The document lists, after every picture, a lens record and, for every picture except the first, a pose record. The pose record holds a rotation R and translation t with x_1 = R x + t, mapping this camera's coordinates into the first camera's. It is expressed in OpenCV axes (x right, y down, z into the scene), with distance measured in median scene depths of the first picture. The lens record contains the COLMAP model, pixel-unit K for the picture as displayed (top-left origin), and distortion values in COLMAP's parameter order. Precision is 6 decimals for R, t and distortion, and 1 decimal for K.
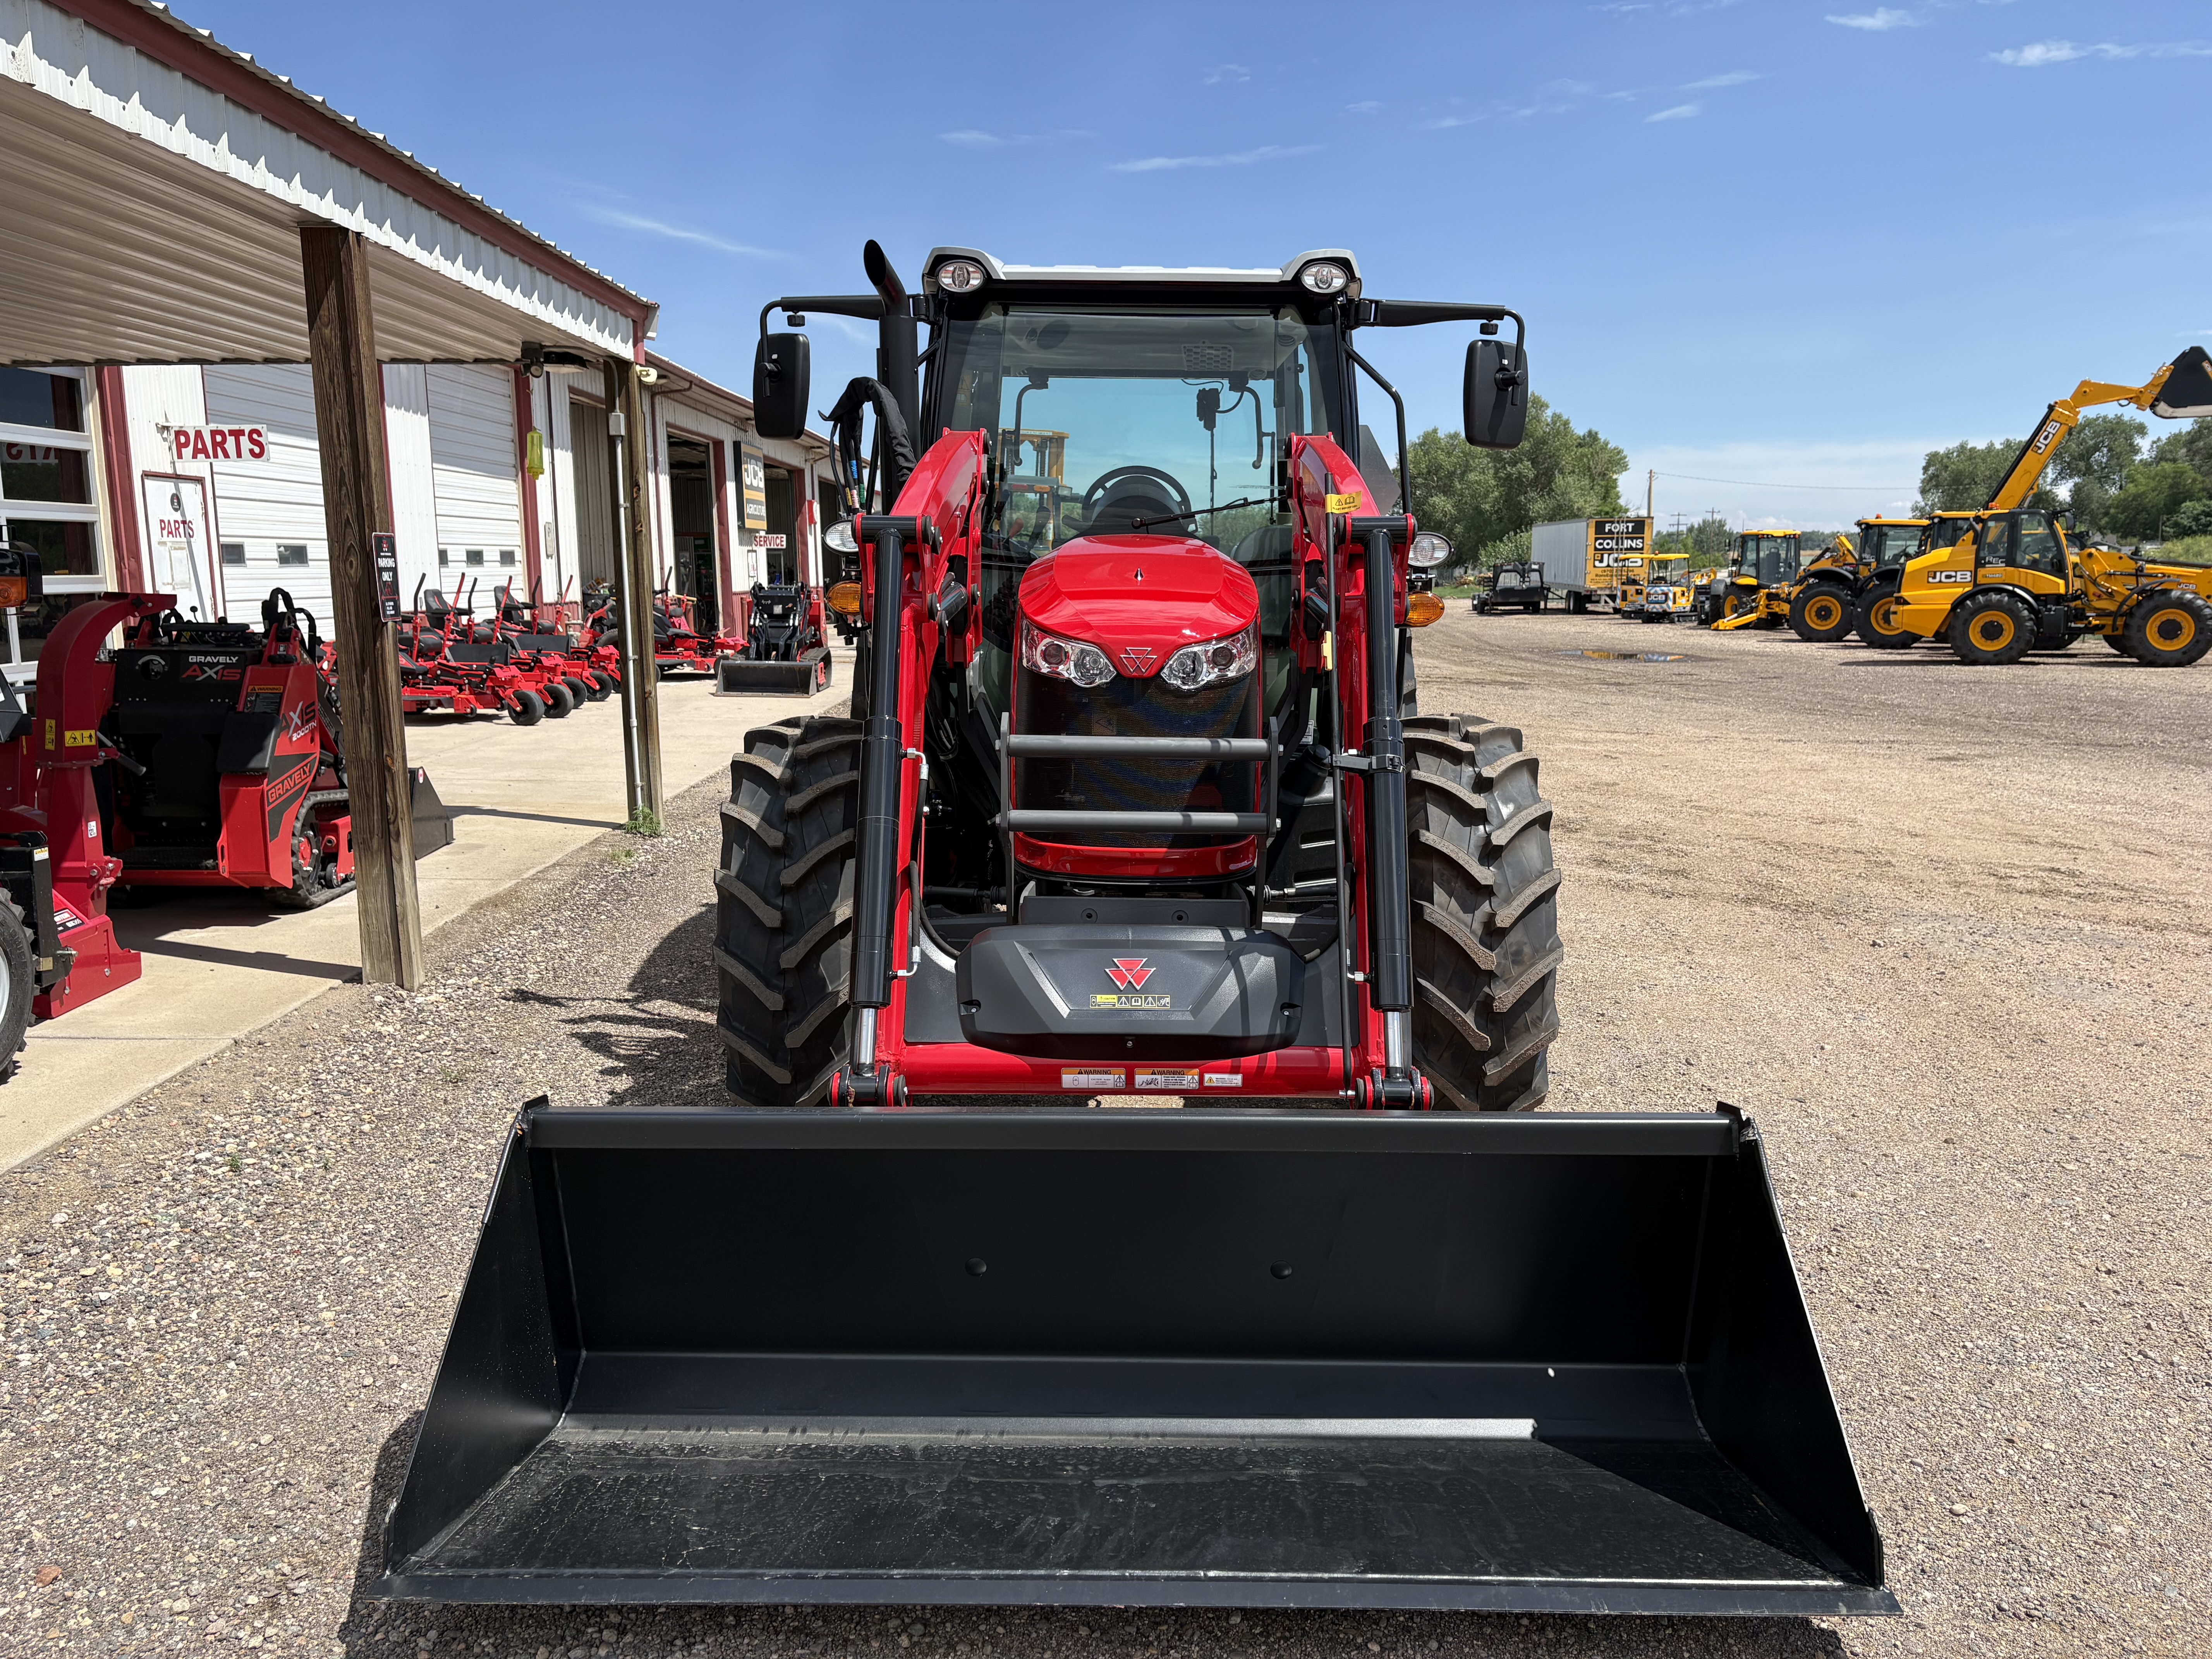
lens RADIAL K [[1675.6, 0, 1100.6], [0, 1675.6, 827.4], [0, 0, 1]] dist [0.035435, -0.021581]
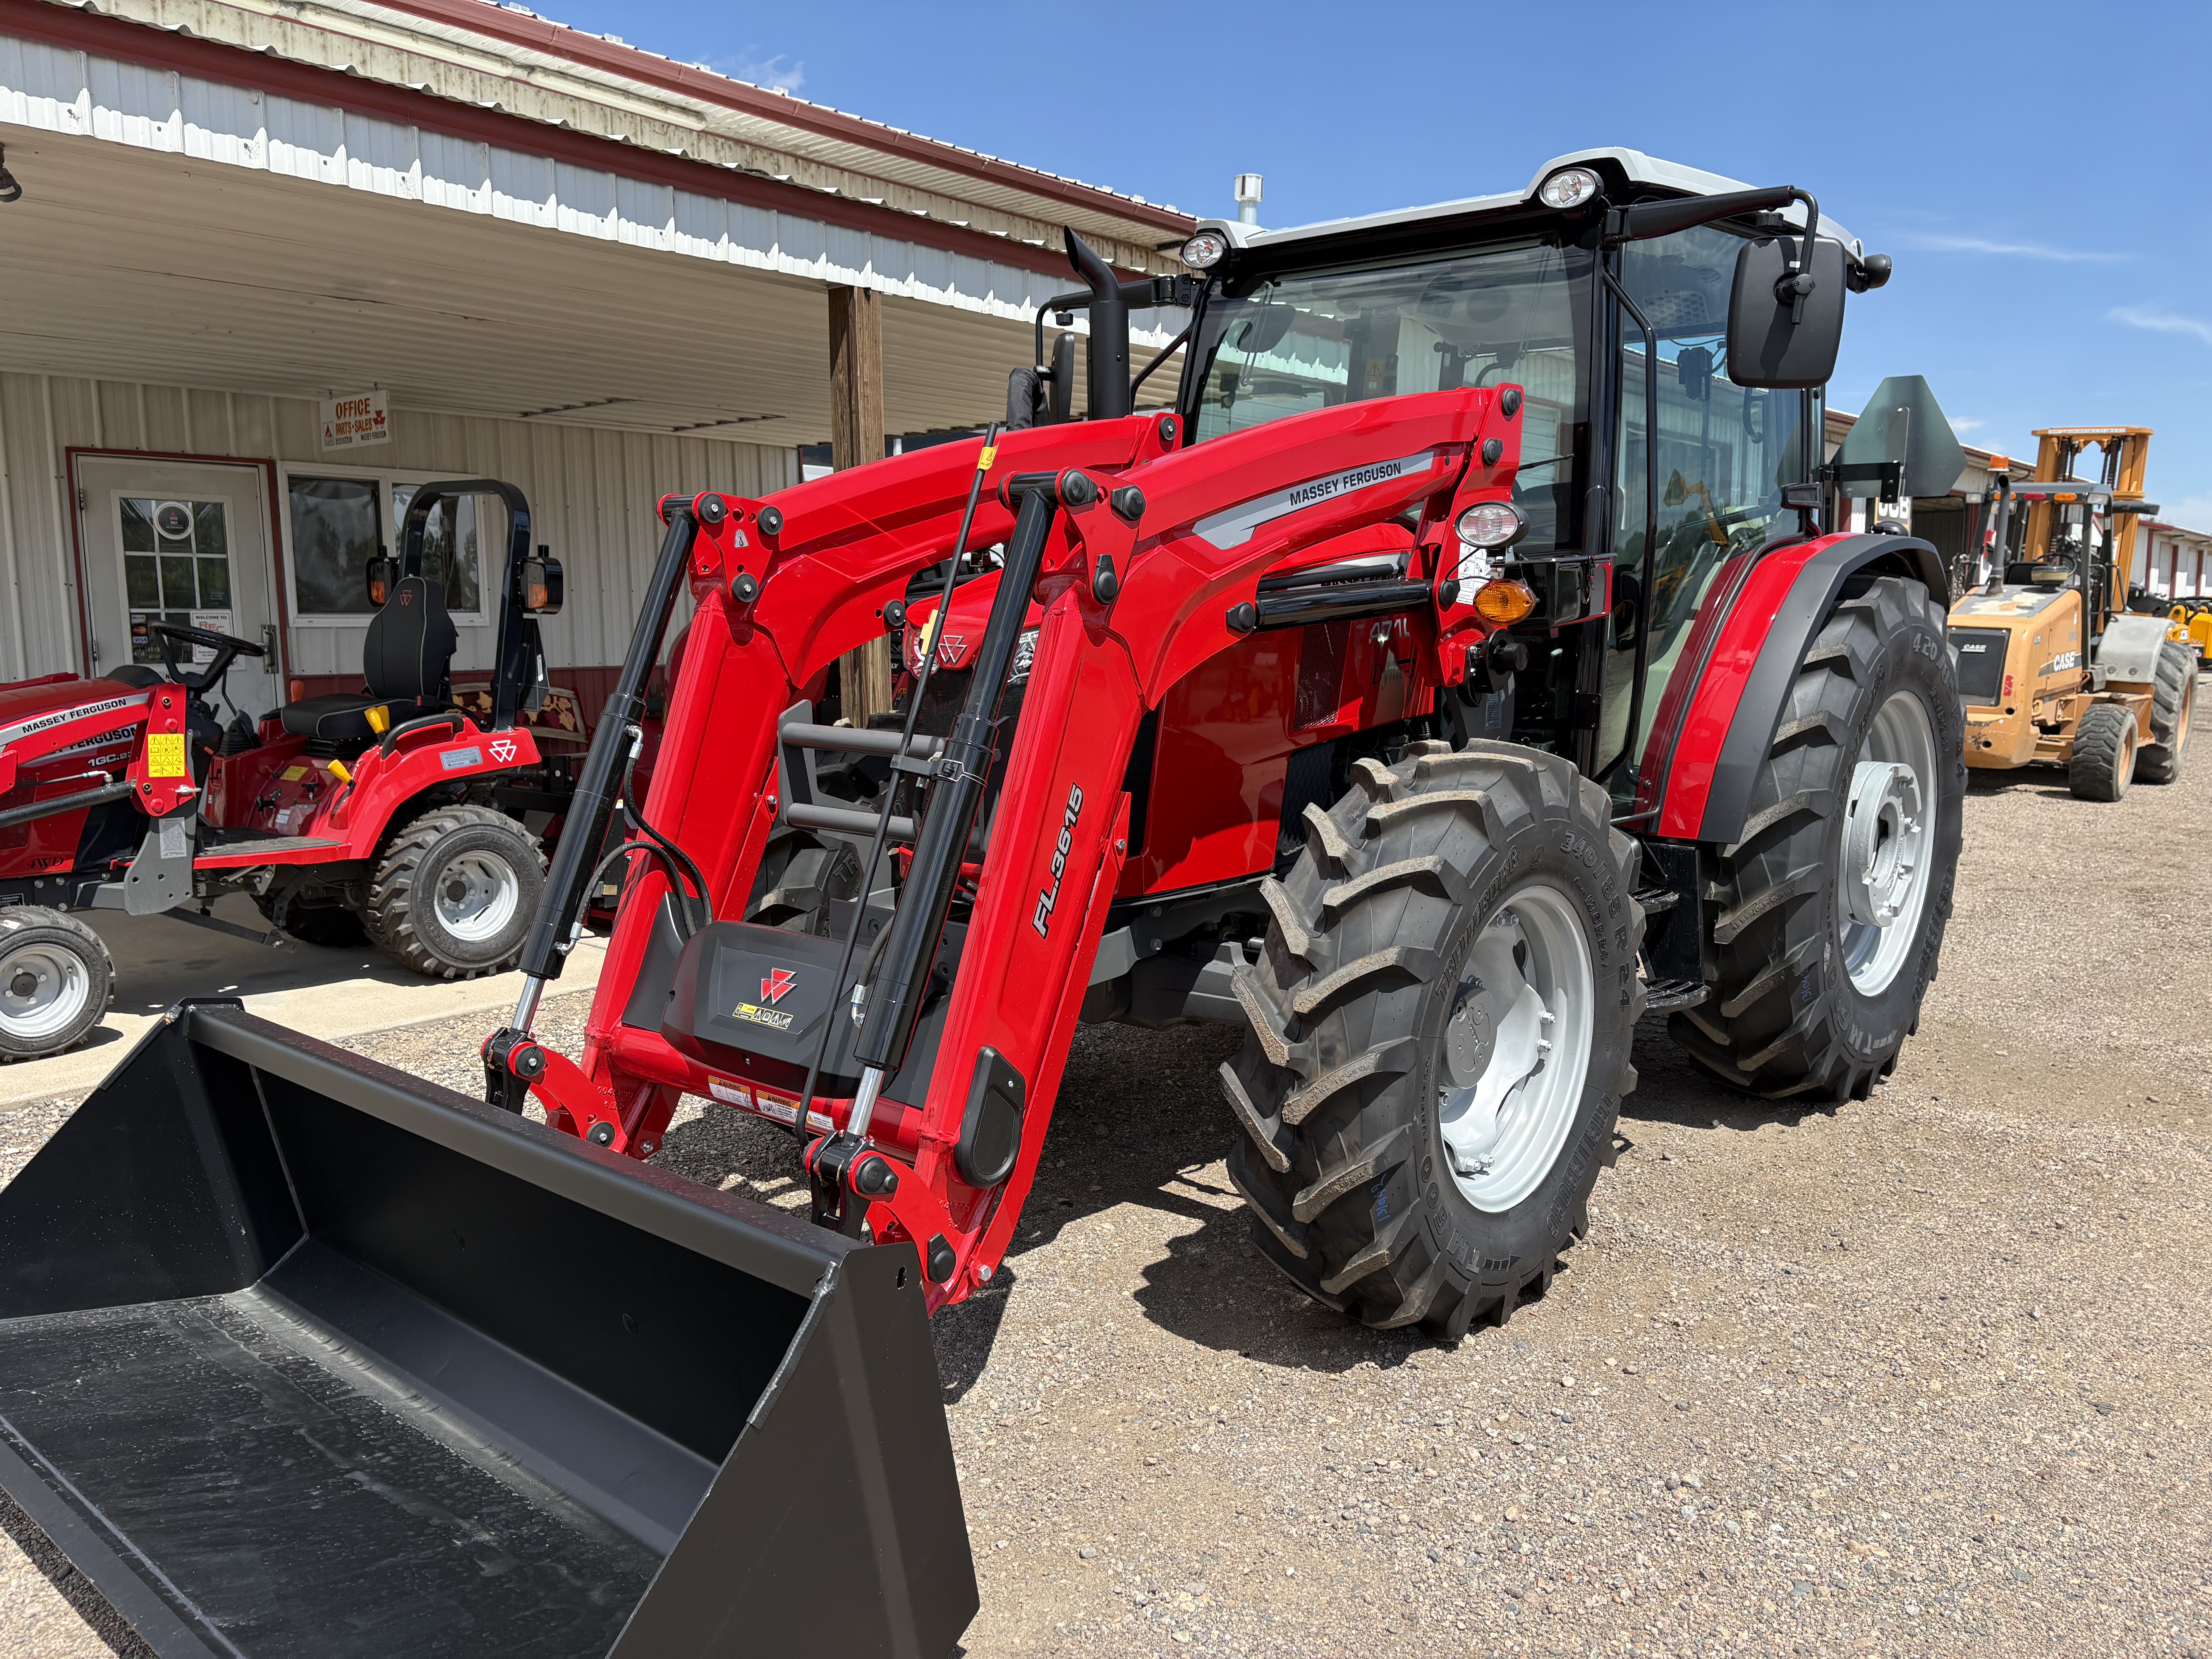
lens RADIAL K [[1675.6, 0, 1106.0], [0, 1675.6, 834.4], [0, 0, 1]] dist [0.035435, -0.021581]
pose [[0.764601, 0.086134, -0.638723, 0.494299], [-0.099953, 0.994886, 0.014512, -0.017776], [0.636707, 0.052746, 0.769300, 0.274122]]
